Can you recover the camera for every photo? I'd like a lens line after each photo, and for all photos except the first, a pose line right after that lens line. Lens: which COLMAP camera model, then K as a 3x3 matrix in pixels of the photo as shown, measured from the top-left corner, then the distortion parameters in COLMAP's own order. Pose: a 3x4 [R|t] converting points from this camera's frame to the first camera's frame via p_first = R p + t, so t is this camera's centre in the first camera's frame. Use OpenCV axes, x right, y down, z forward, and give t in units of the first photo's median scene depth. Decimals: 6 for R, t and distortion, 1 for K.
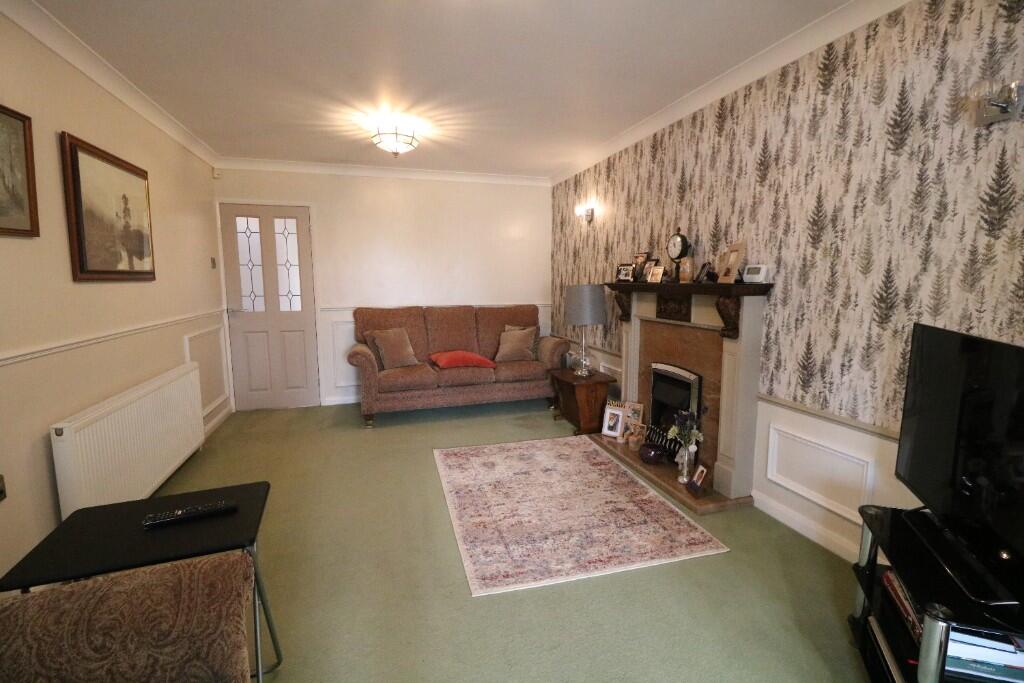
lens RADIAL K [[473.4, 0, 514.6], [0, 473.4, 341.7], [0, 0, 1]] dist [-0.038188, -0.001426]
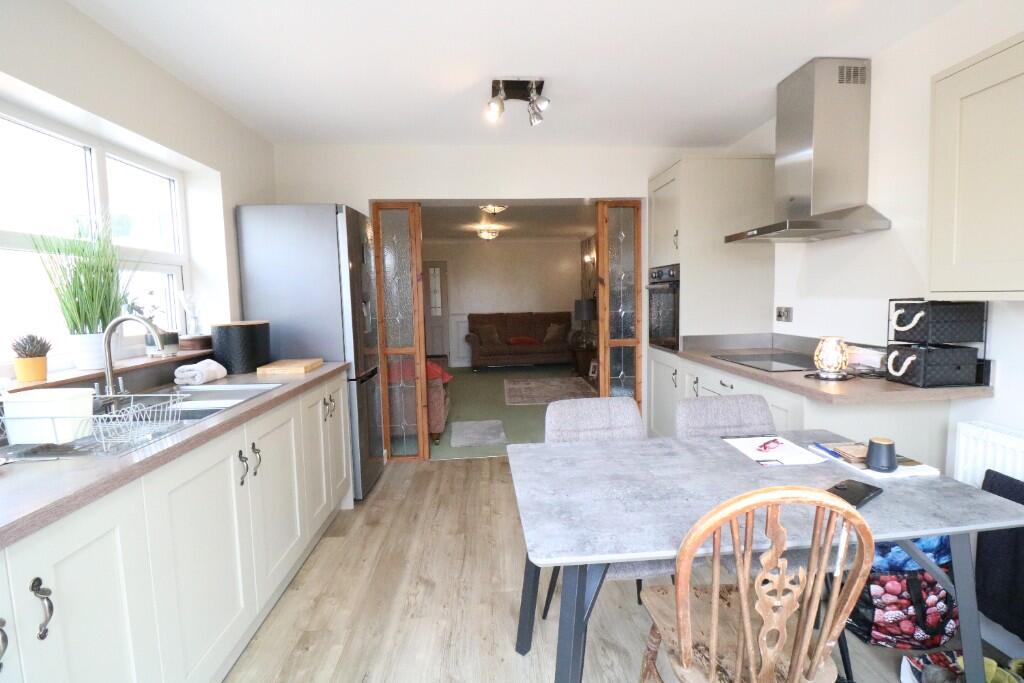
lens RADIAL K [[473.4, 0, 513.4], [0, 473.4, 338.2], [0, 0, 1]] dist [-0.038188, -0.001426]
pose [[0.974080, 0.001438, -0.226200, 0.240644], [-0.009483, 0.999360, -0.034480, 0.081373], [0.226006, 0.035732, 0.973470, -0.728381]]
